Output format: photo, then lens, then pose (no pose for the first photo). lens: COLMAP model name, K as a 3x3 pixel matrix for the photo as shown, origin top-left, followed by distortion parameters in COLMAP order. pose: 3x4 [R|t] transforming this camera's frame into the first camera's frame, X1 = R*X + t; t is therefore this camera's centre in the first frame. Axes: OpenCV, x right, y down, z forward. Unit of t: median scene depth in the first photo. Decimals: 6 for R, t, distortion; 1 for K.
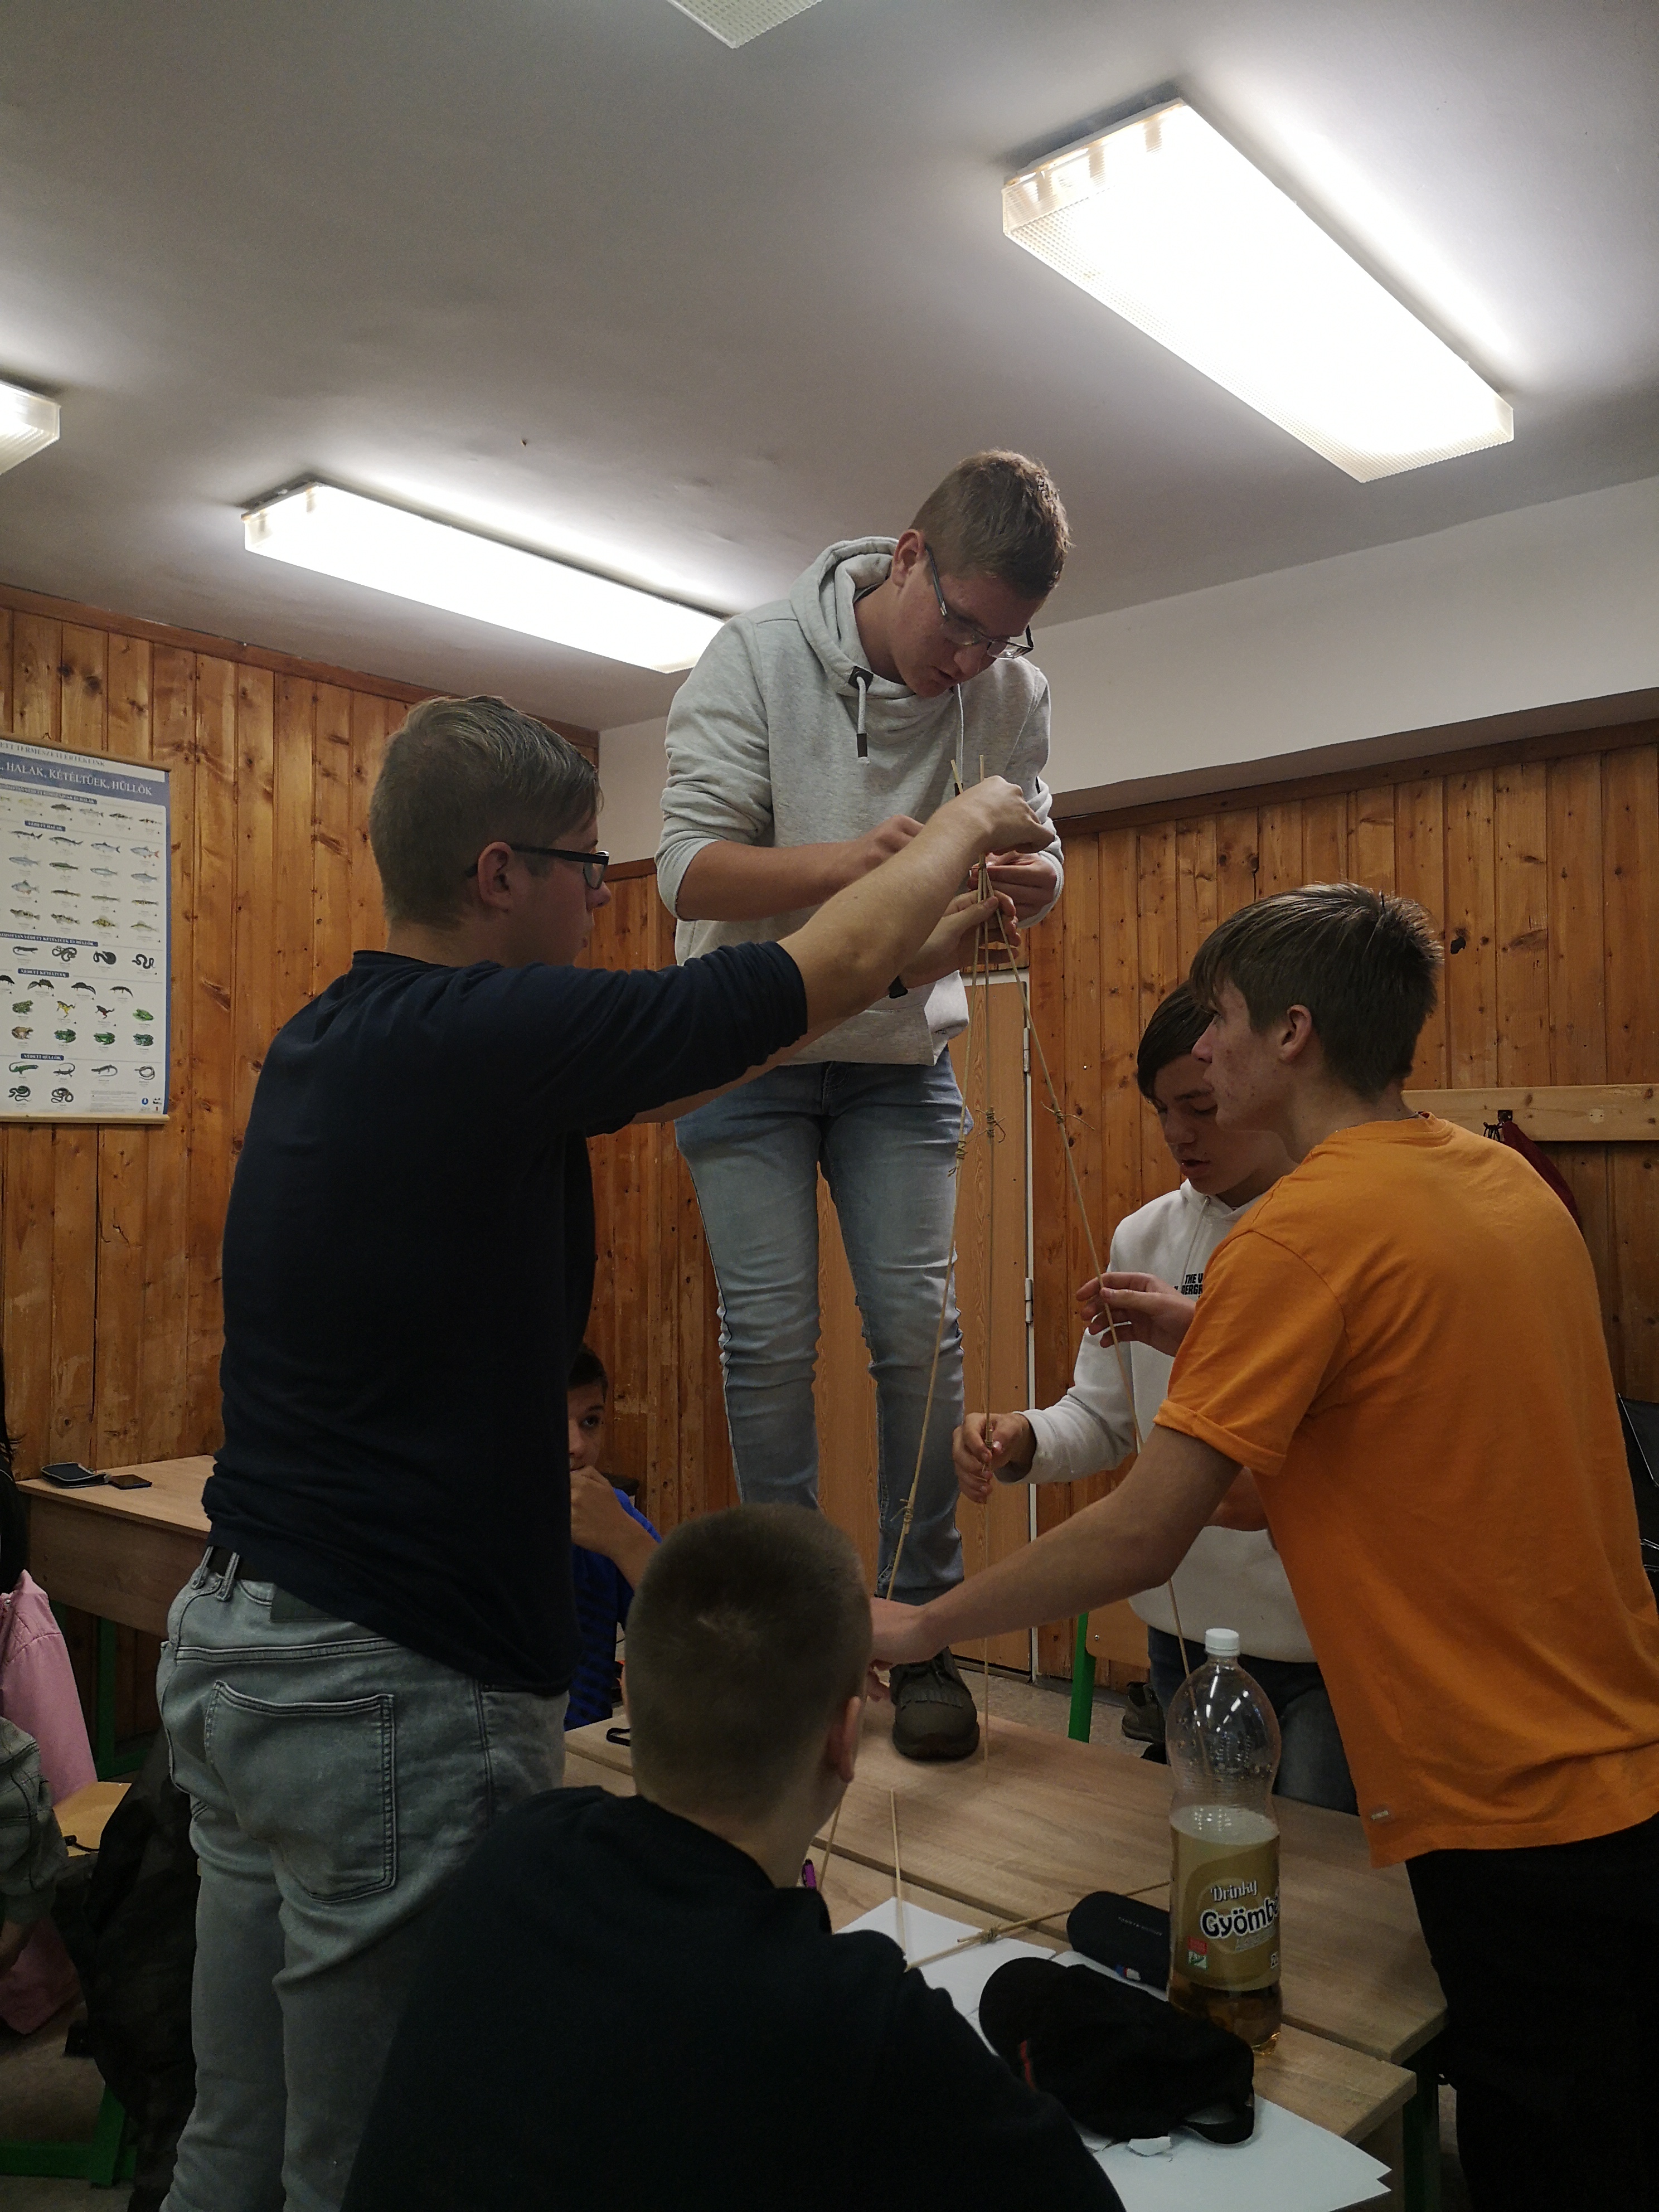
lens RADIAL K [[1752.0, 0, 833.3], [0, 1752.0, 1105.0], [0, 0, 1]] dist [0.103400, -0.086156]
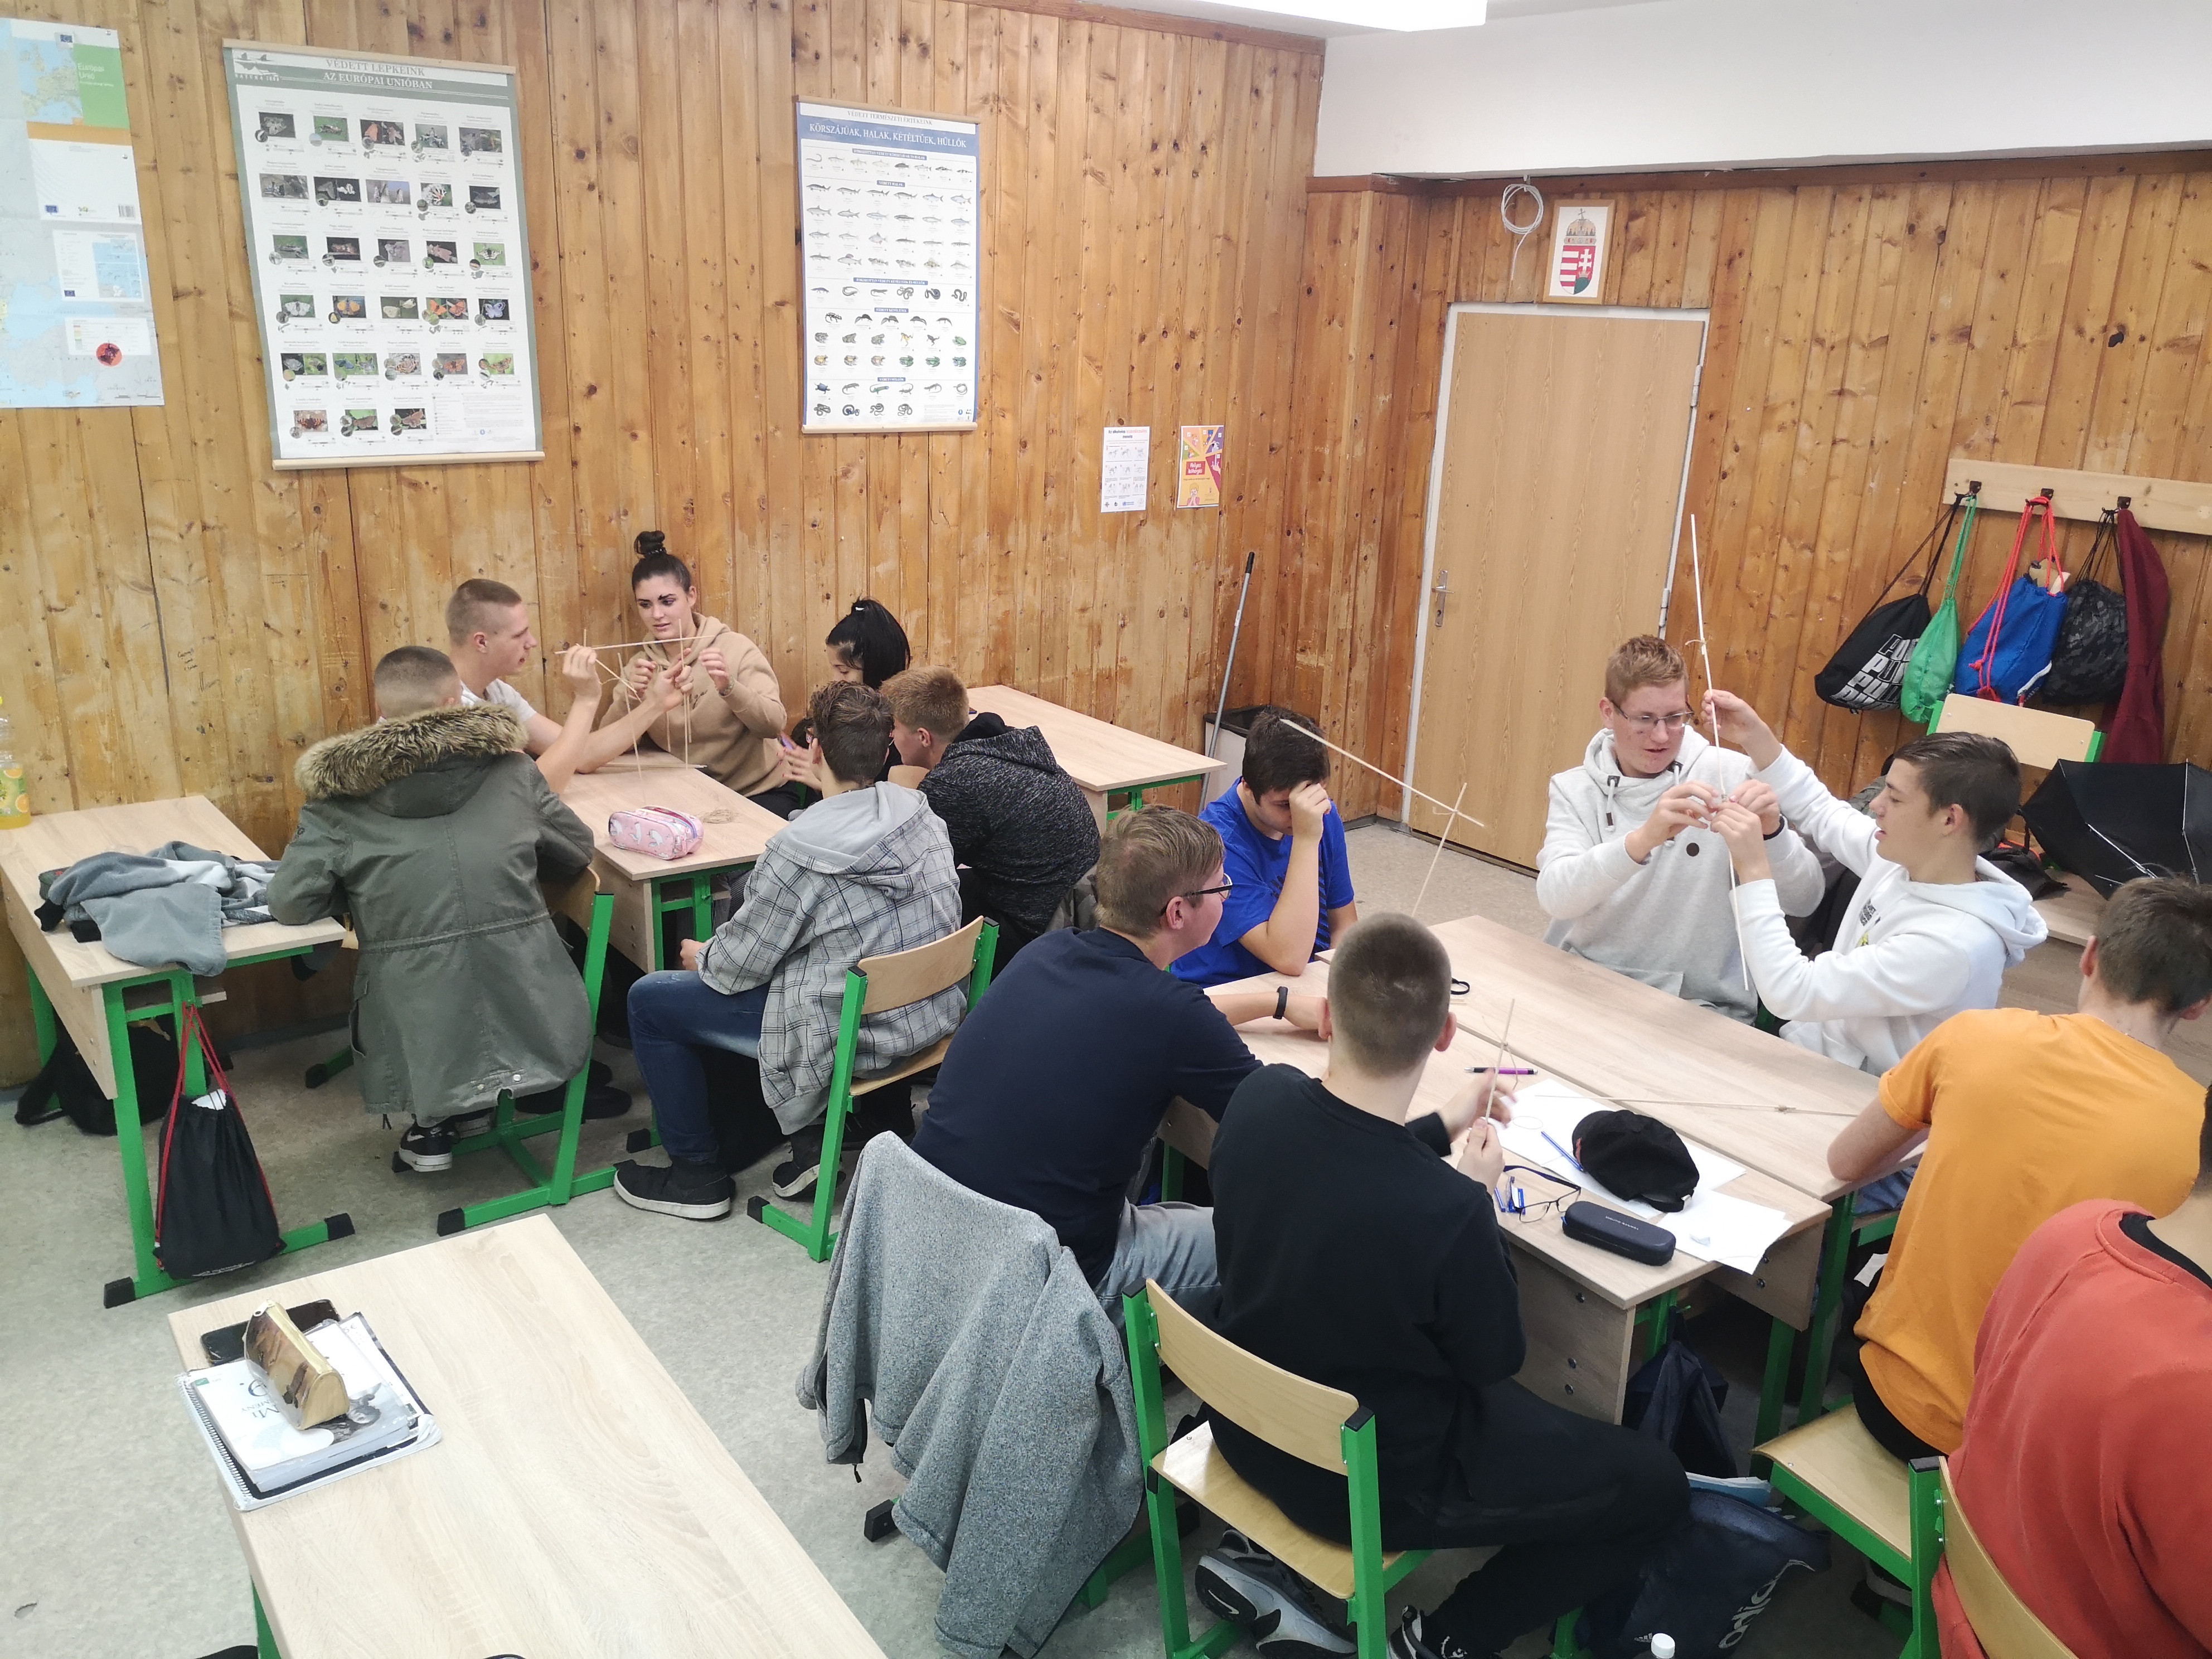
lens RADIAL K [[1752.0, 0, 1089.4], [0, 1752.0, 831.8], [0, 0, 1]] dist [0.103400, -0.086156]
pose [[0.977761, 0.096549, -0.186175, -0.032470], [-0.032069, 0.946118, 0.322230, -0.126882], [0.207255, -0.309093, 0.928174, -0.245144]]
